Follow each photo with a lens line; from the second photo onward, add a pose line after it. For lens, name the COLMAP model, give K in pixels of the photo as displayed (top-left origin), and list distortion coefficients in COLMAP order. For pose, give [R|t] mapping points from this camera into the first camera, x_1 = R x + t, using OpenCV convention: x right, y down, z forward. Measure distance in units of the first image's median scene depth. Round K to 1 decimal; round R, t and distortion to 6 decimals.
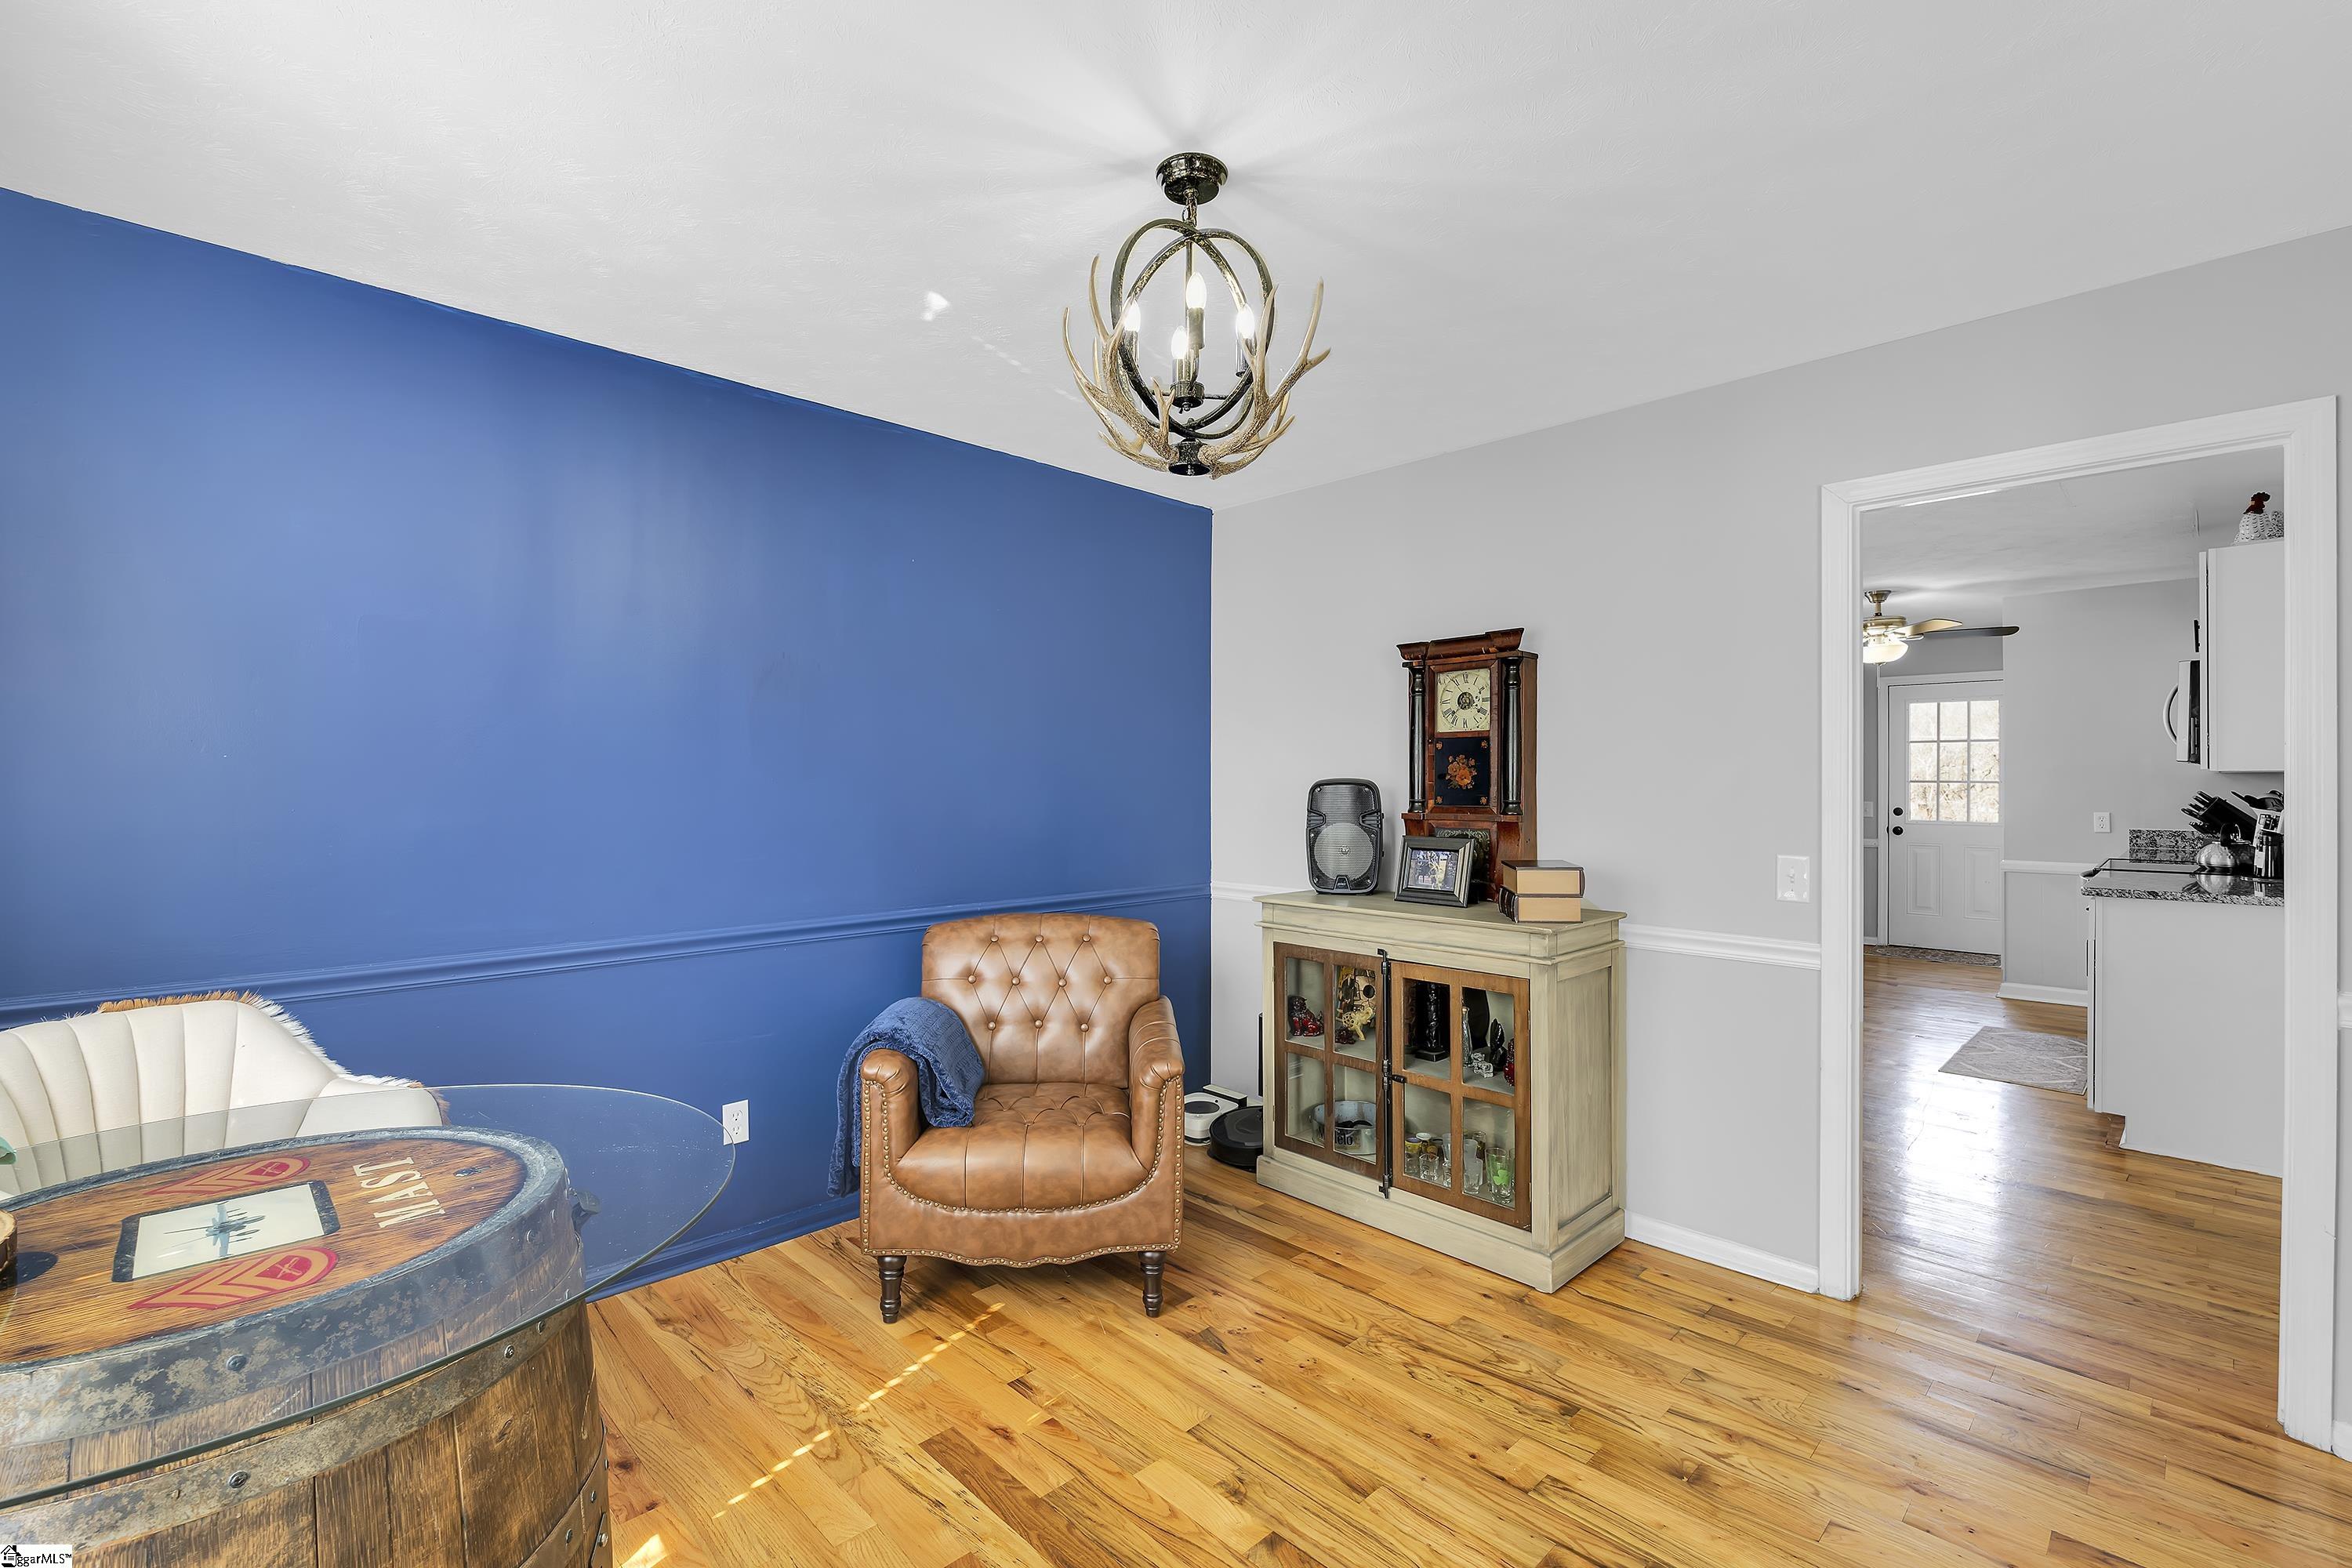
lens RADIAL K [[1018.6, 0, 1175.7], [0, 1018.6, 763.5], [0, 0, 1]] dist [-0.001516, -0.000484]
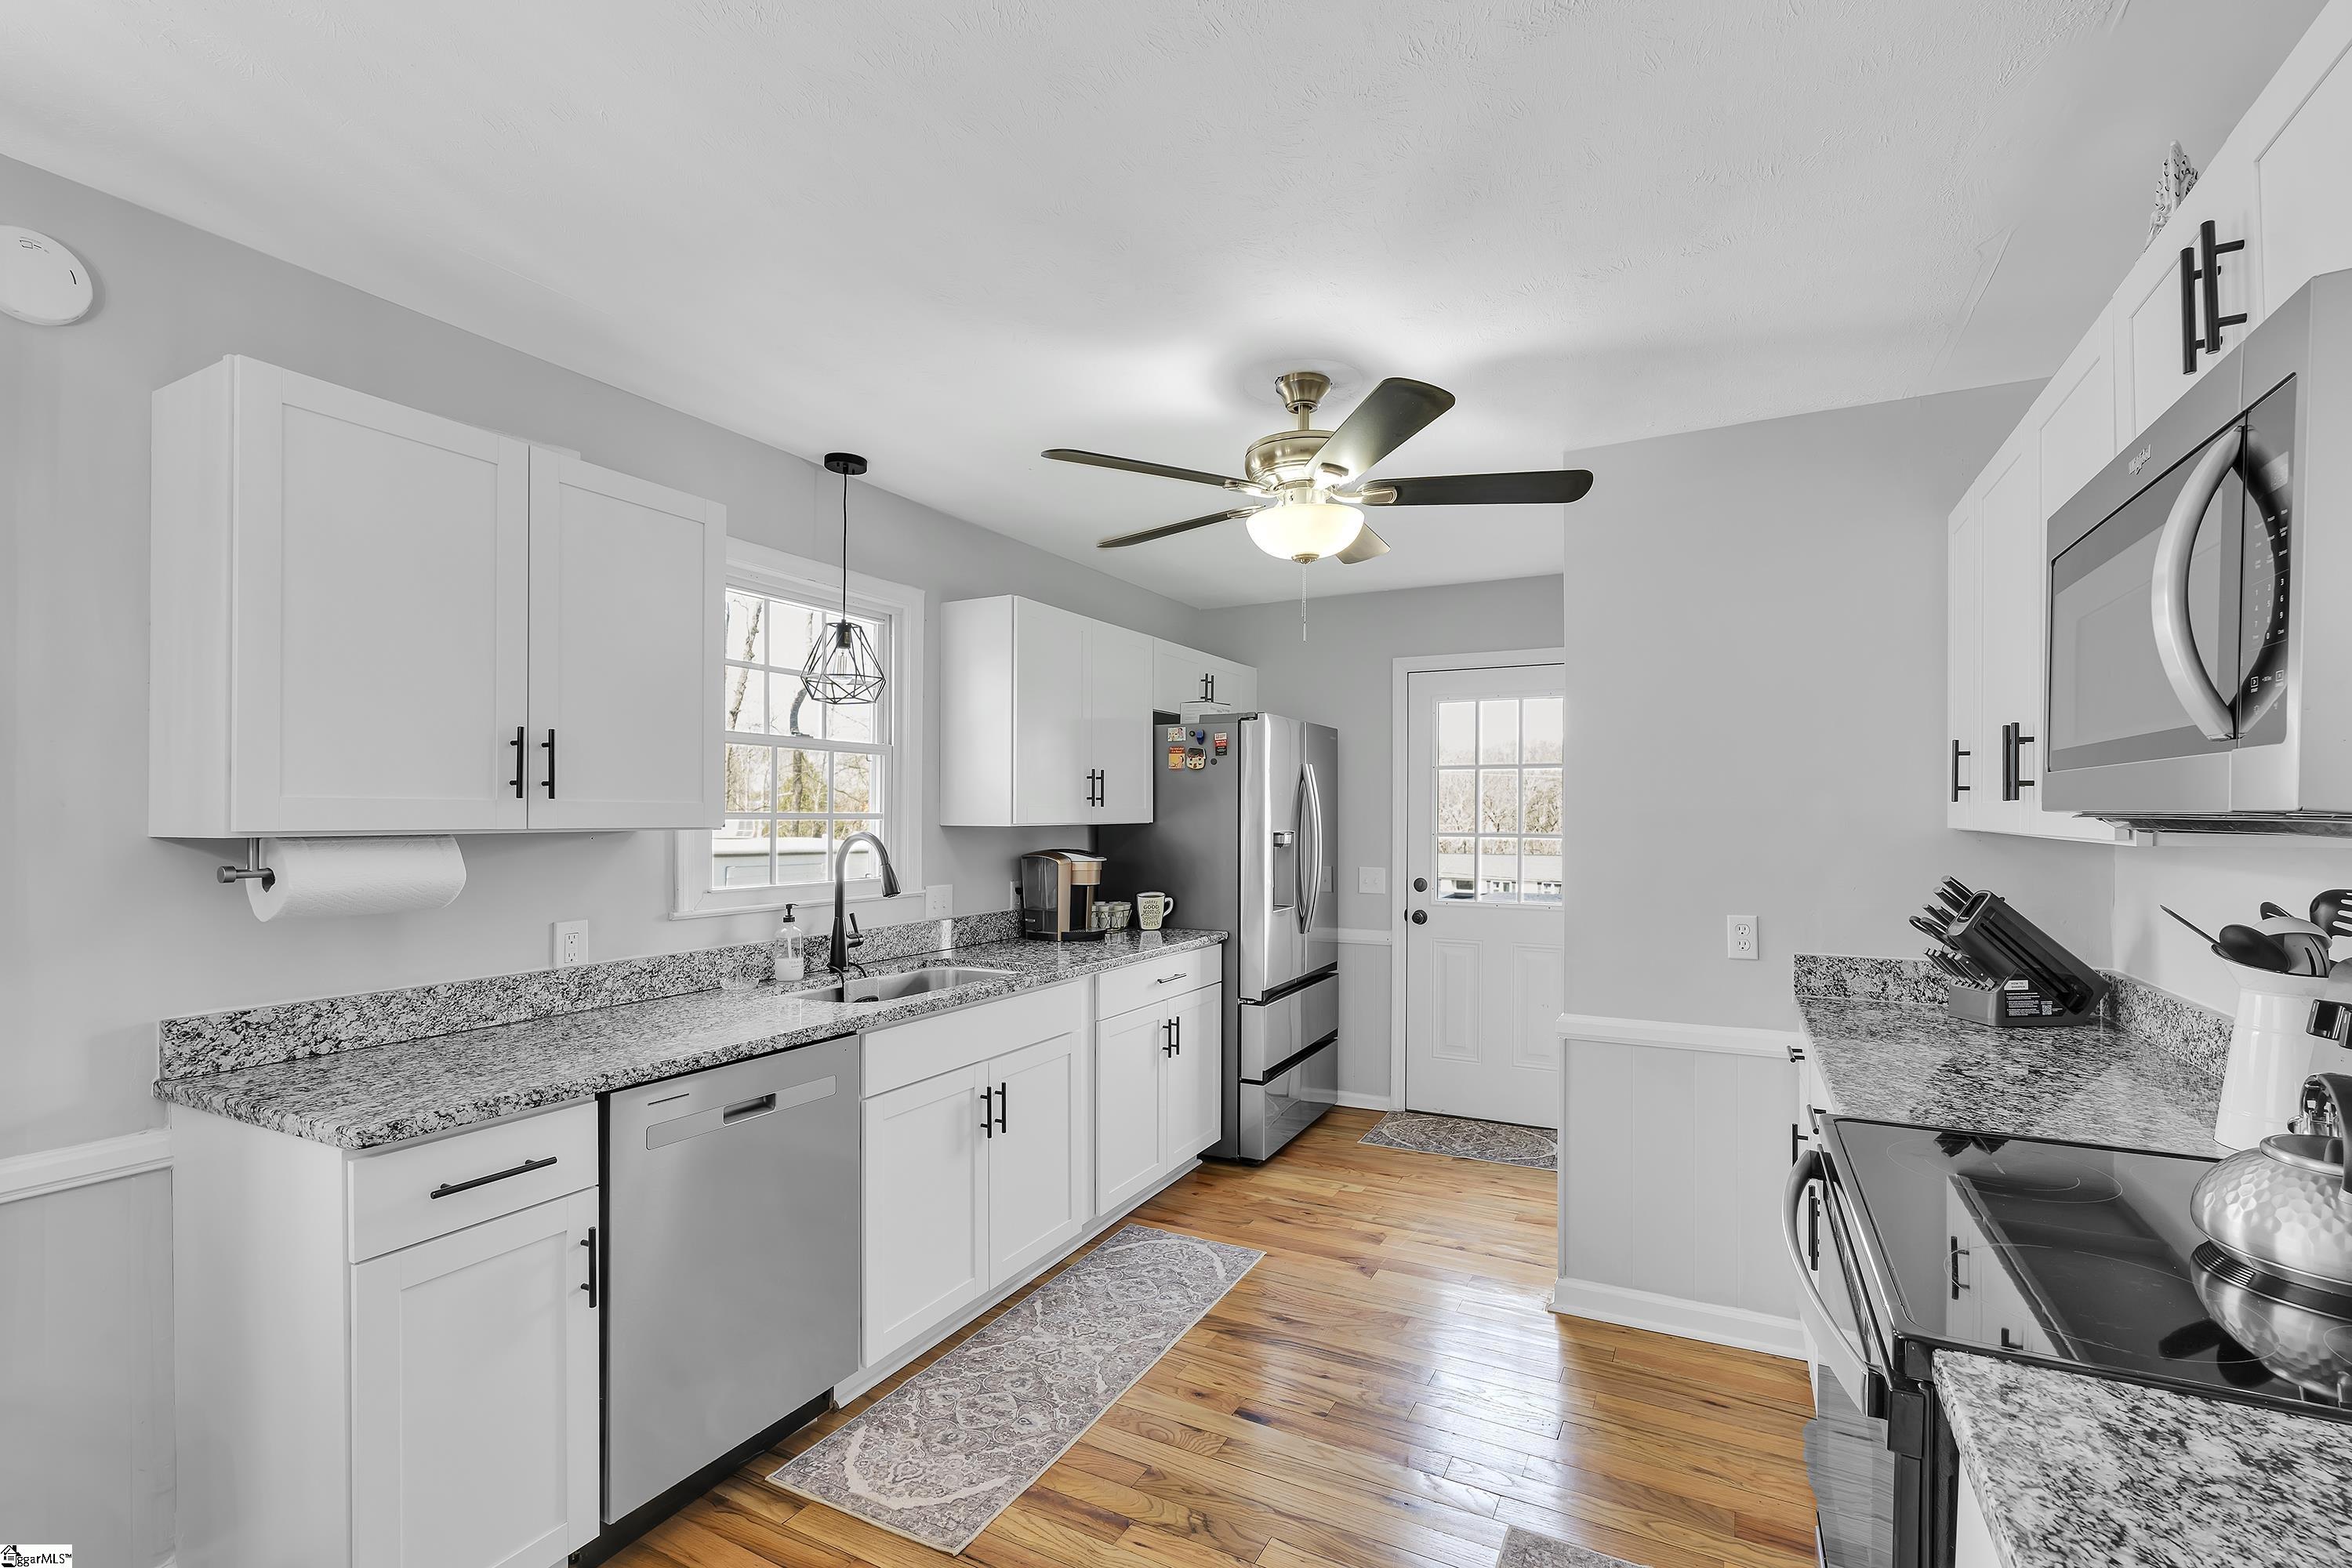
lens RADIAL K [[1041.3, 0, 1176.3], [0, 1041.3, 792.5], [0, 0, 1]] dist [-0.003842, -0.000132]
pose [[0.951024, 0.006757, 0.309042, 0.541295], [-0.005377, 0.999971, -0.005317, -0.003238], [-0.309069, 0.003394, 0.951034, 0.654545]]
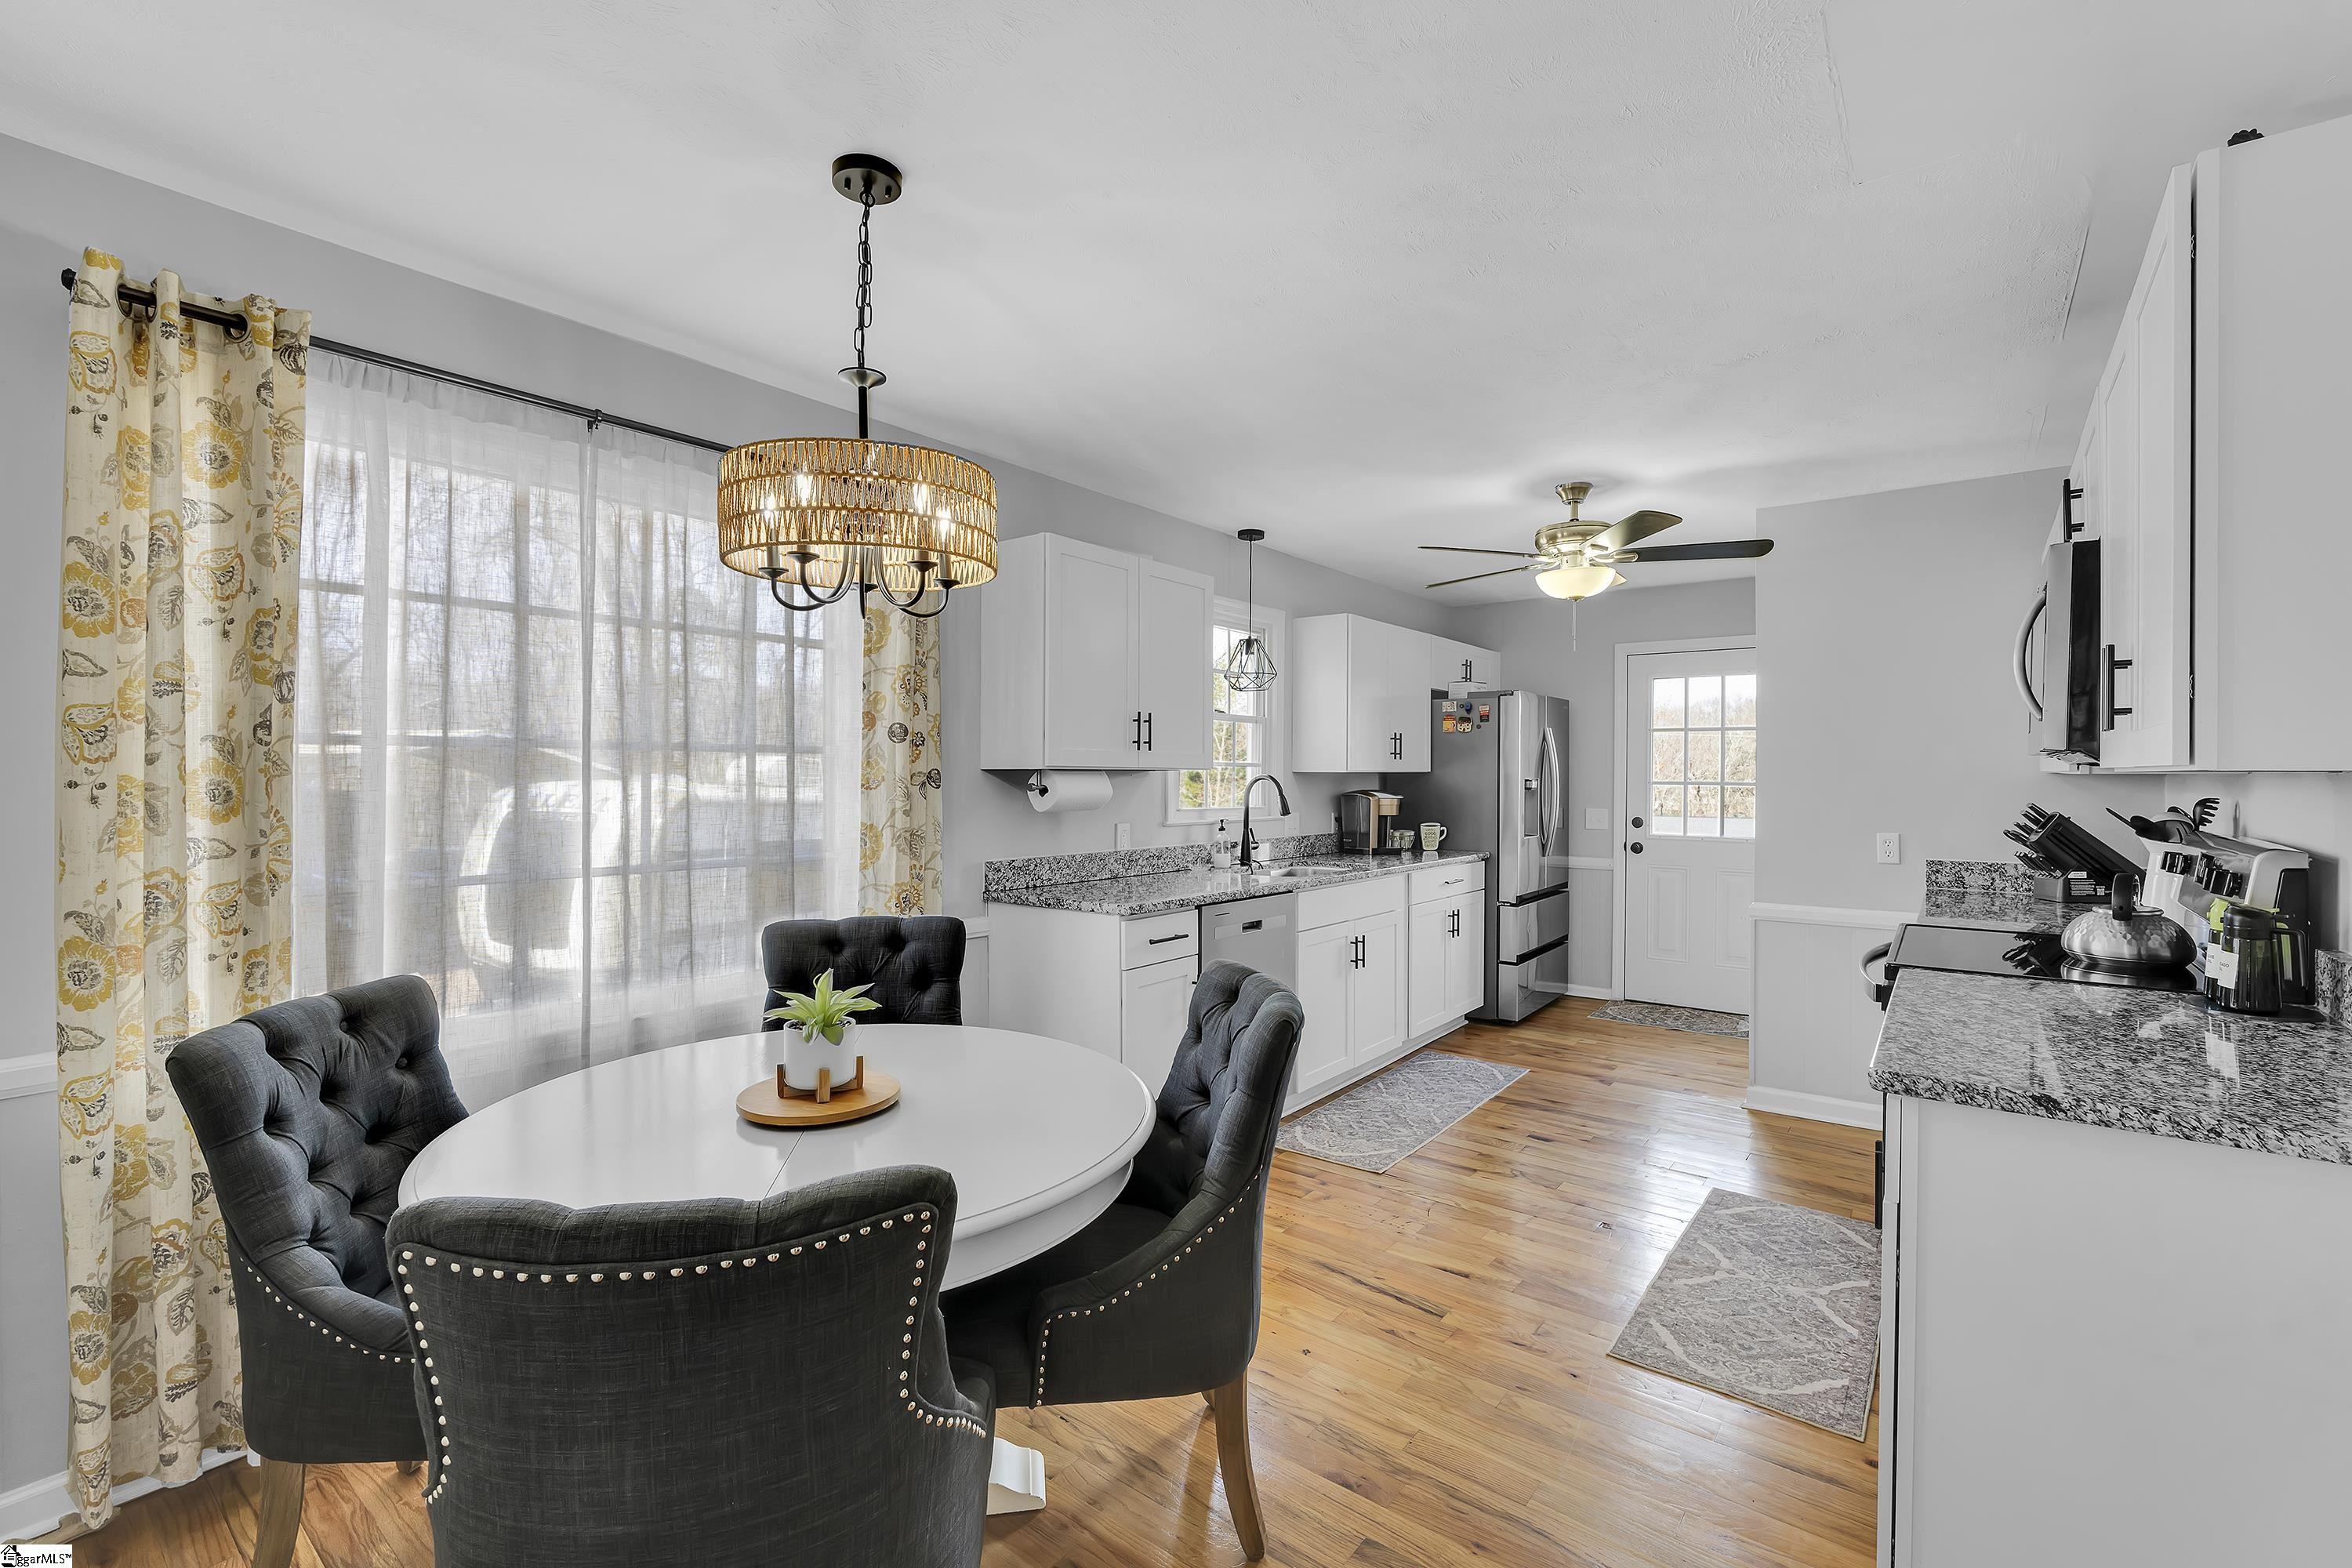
lens RADIAL K [[1018.6, 0, 1175.7], [0, 1018.6, 763.5], [0, 0, 1]] dist [-0.001516, -0.000484]
pose [[0.990167, 0.005163, 0.139797, 0.375039], [-0.005929, 0.999970, 0.005065, 0.002671], [-0.139766, -0.005844, 0.990167, 0.427578]]
